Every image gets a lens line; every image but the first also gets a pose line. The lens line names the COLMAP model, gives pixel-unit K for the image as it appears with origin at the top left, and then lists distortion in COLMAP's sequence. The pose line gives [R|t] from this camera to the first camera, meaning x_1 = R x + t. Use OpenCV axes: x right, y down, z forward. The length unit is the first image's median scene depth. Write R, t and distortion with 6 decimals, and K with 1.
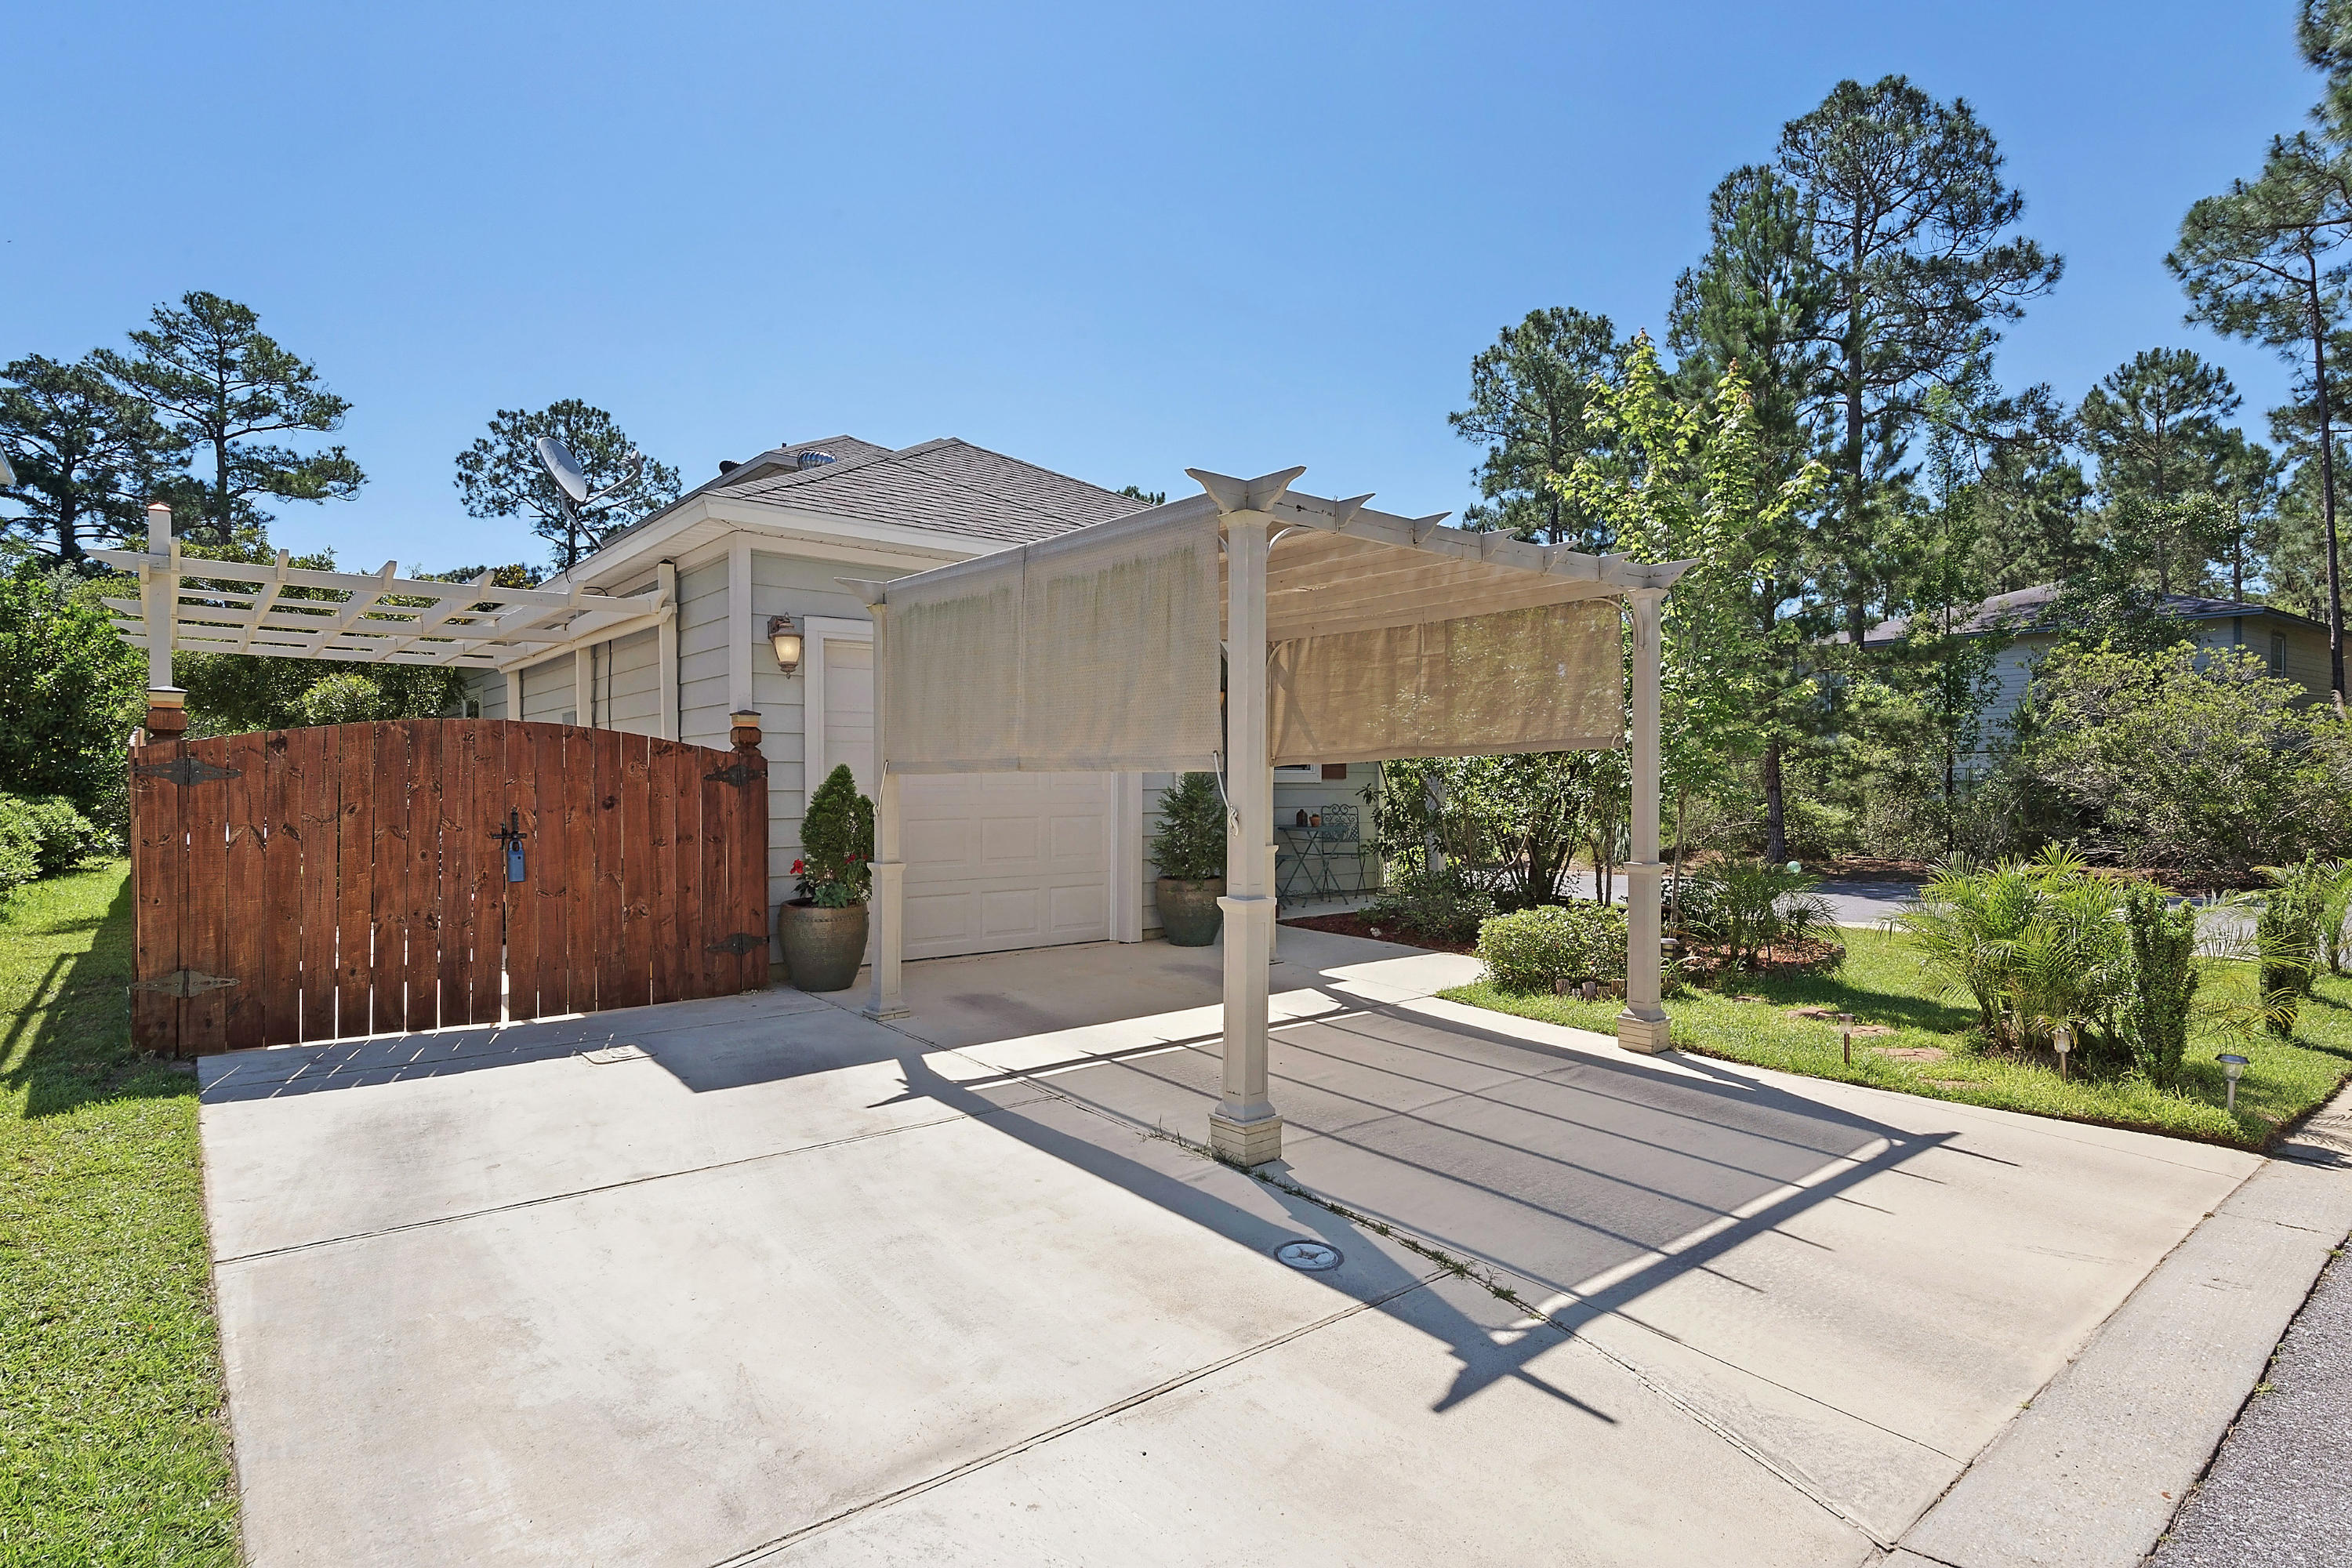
lens RADIAL K [[1221.5, 0, 1176.0], [0, 1221.5, 784.0], [0, 0, 1]] dist [0.000101, 0.000012]
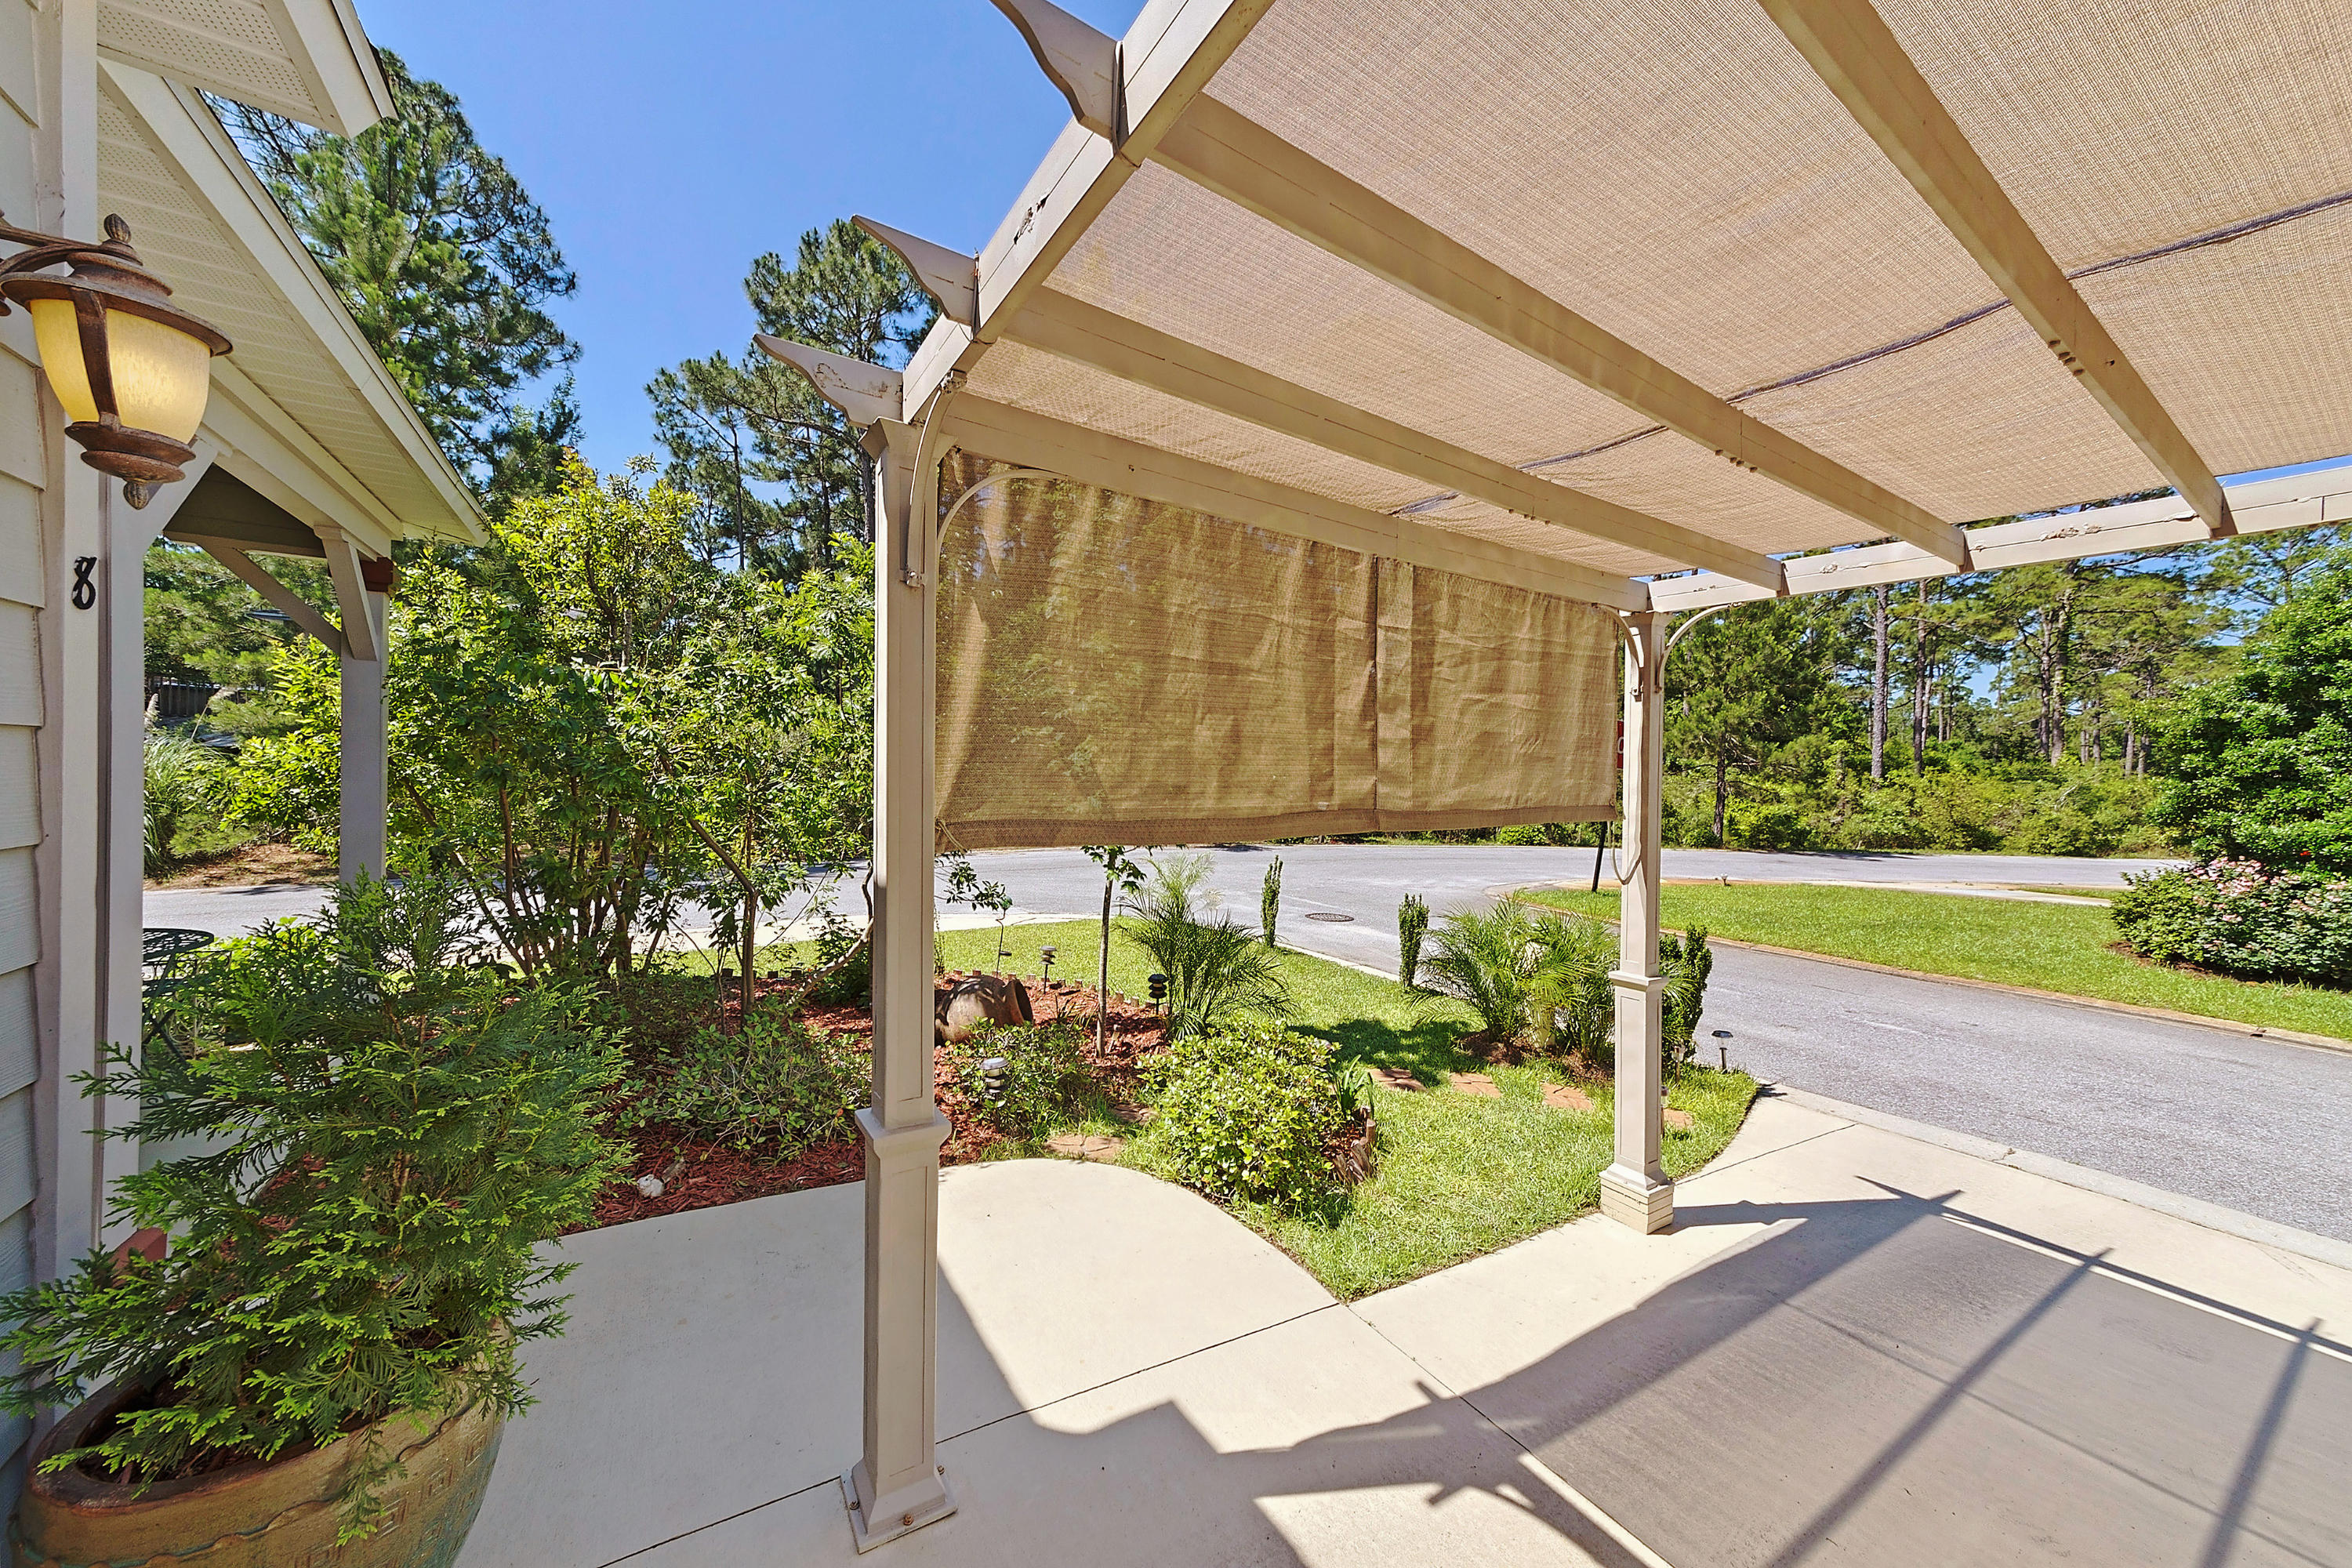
lens RADIAL K [[832.6, 0, 1176.0], [0, 832.6, 784.0], [0, 0, 1]] dist [0.000419, 0.000059]
pose [[0.142062, -0.001965, 0.989856, -0.138548], [-0.034894, 0.999367, 0.006991, -0.039944], [-0.989243, -0.035533, 0.141903, 1.015293]]
